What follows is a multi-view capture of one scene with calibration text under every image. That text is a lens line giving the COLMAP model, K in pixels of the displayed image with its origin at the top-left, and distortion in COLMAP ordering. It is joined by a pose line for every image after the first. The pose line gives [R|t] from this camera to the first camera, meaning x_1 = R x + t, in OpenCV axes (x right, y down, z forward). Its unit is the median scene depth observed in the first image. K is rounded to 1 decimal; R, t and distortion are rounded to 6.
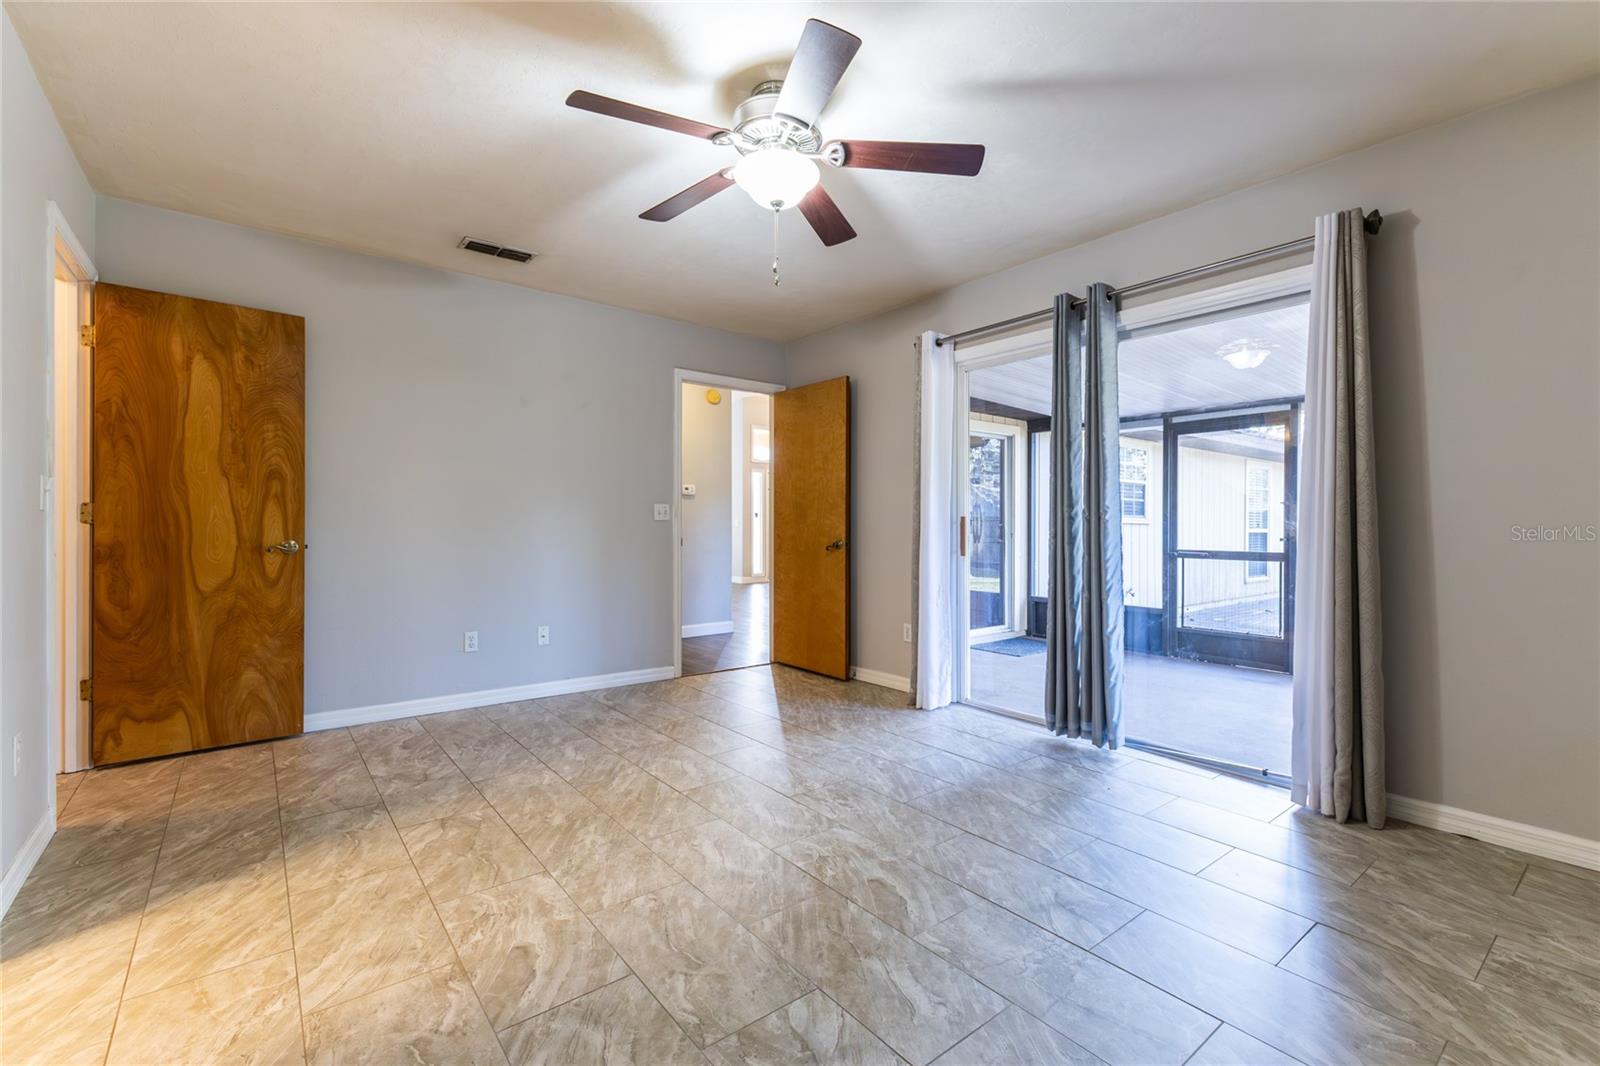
lens RADIAL K [[696.4, 0, 795.2], [0, 696.4, 525.9], [0, 0, 1]] dist [0.004665, 0.000850]
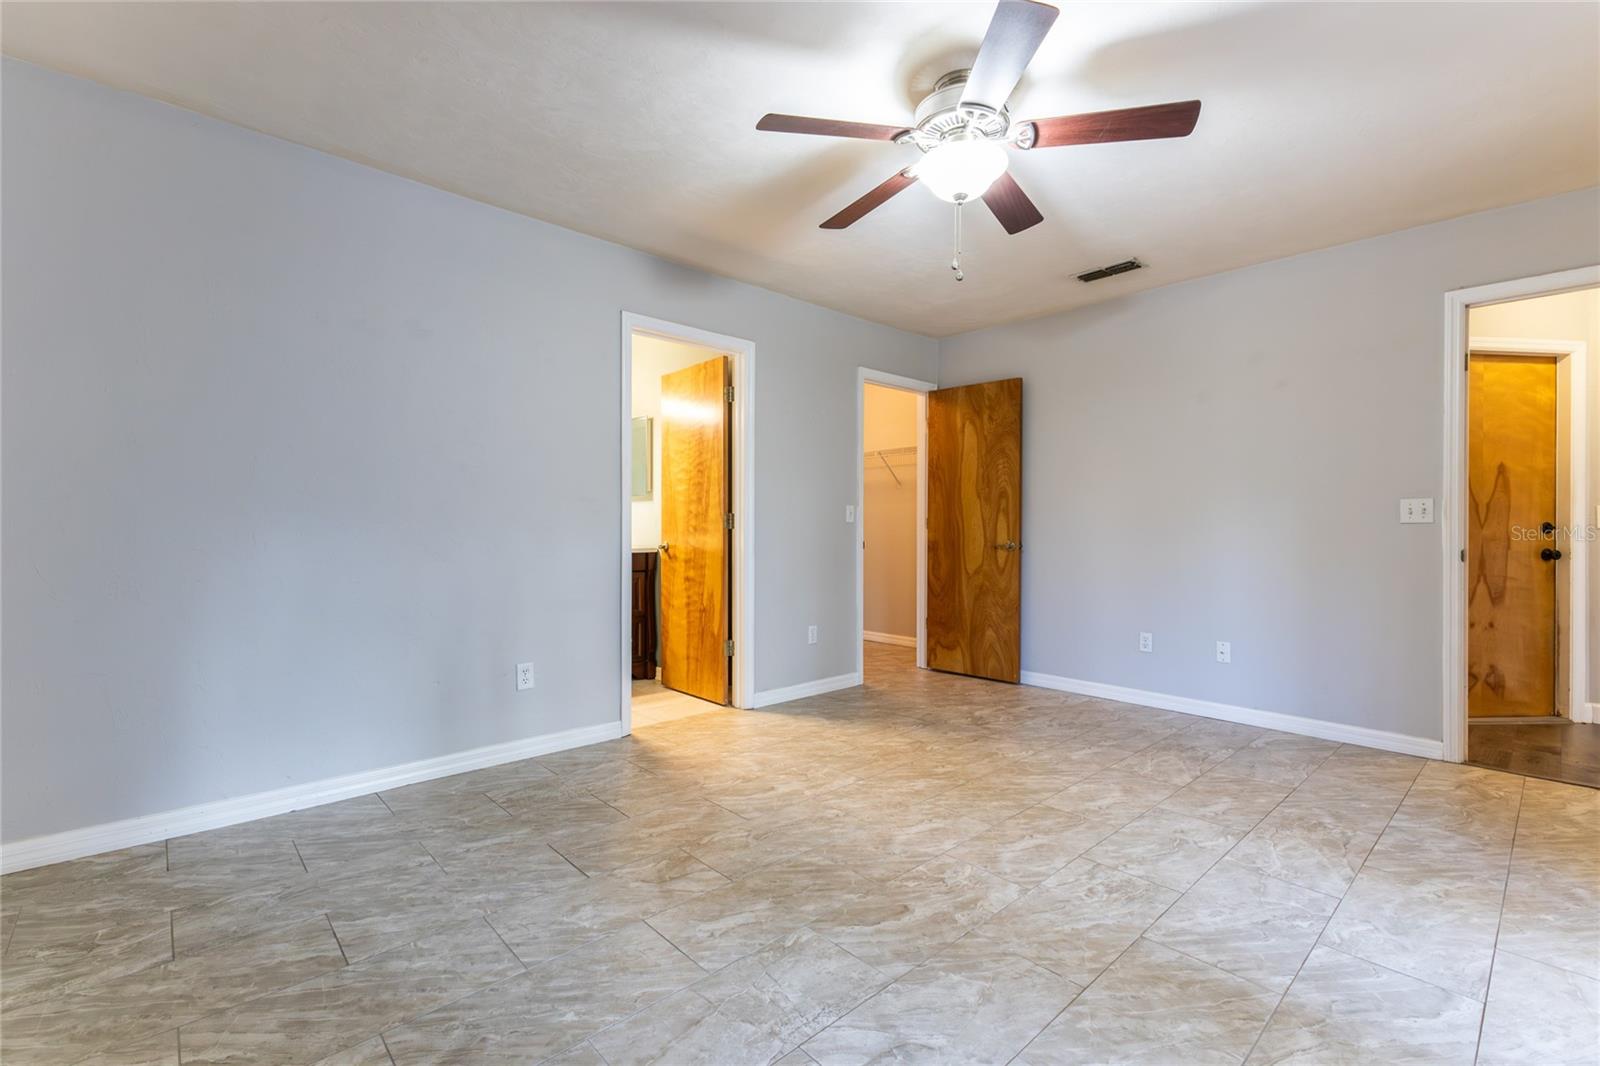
lens RADIAL K [[696.5, 0, 797.5], [0, 696.5, 527.1], [0, 0, 1]] dist [0.009111, -0.003796]
pose [[0.072471, -0.006913, -0.997347, 0.931972], [-0.001644, 0.999974, -0.007051, 0.005131], [0.997369, 0.002150, 0.072457, 0.706396]]
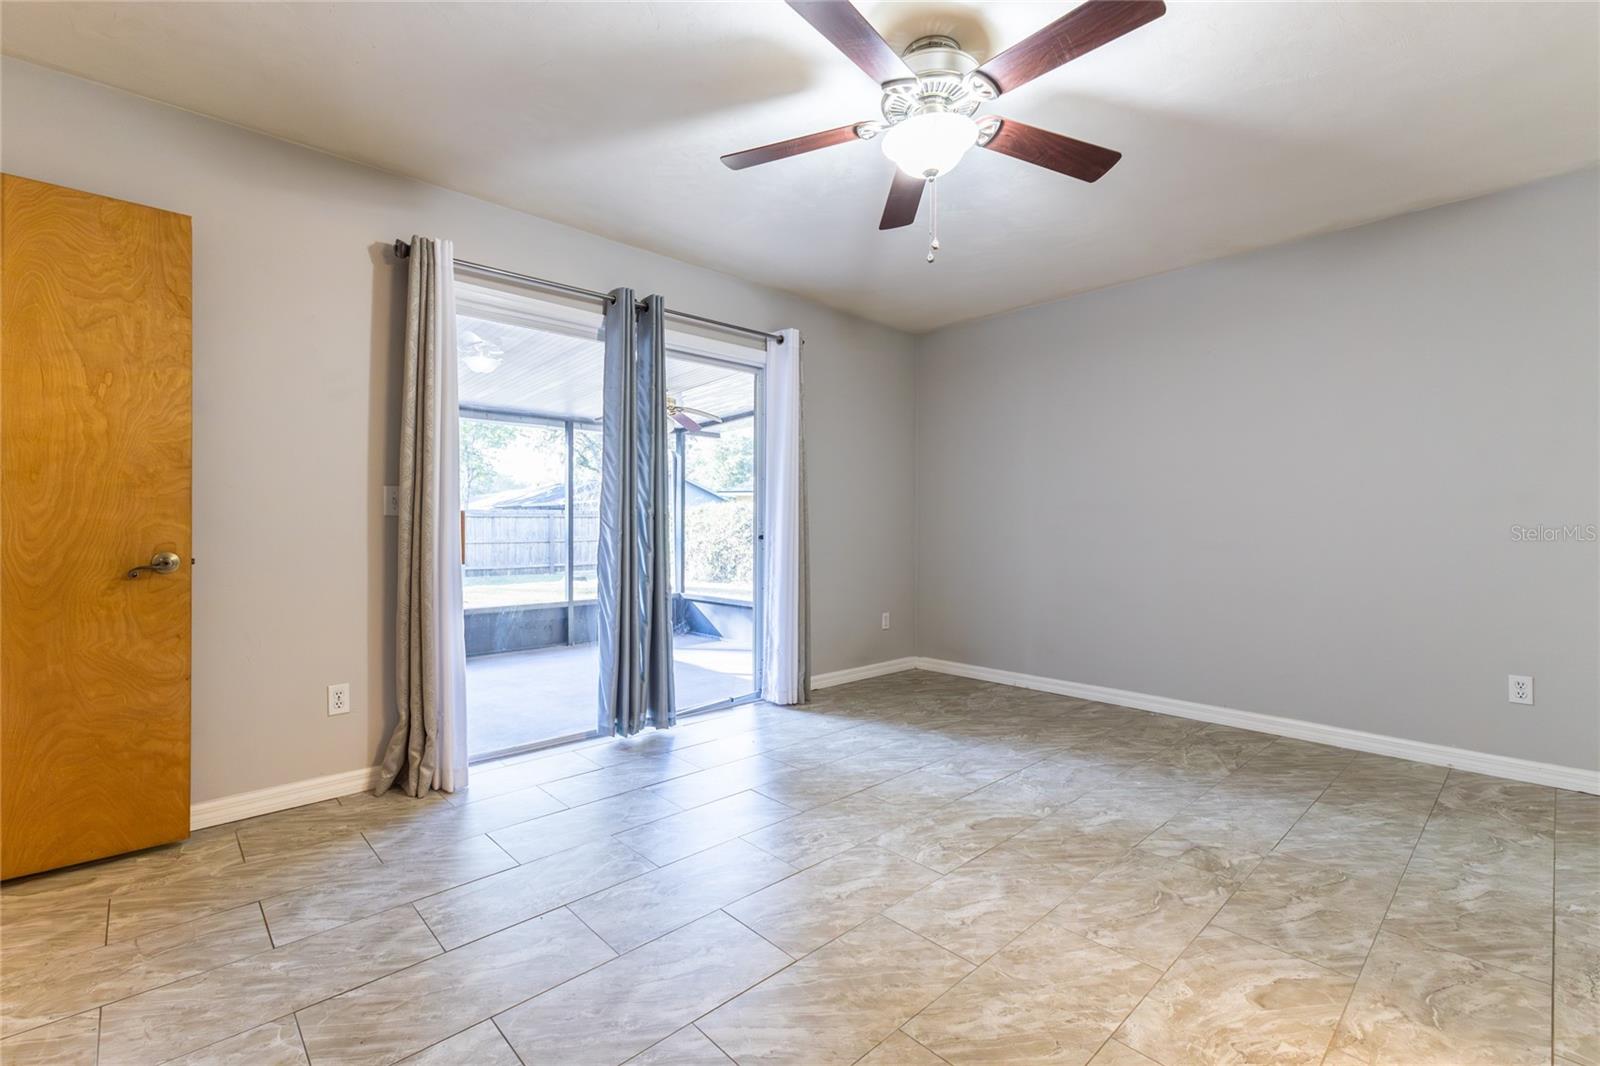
lens RADIAL K [[696.5, 0, 797.5], [0, 696.5, 527.1], [0, 0, 1]] dist [0.009111, -0.003796]
pose [[-0.085454, -0.008639, 0.996305, -0.921534], [-0.001960, 0.999962, 0.008503, -0.005444], [-0.996340, -0.001226, -0.085468, 1.251832]]
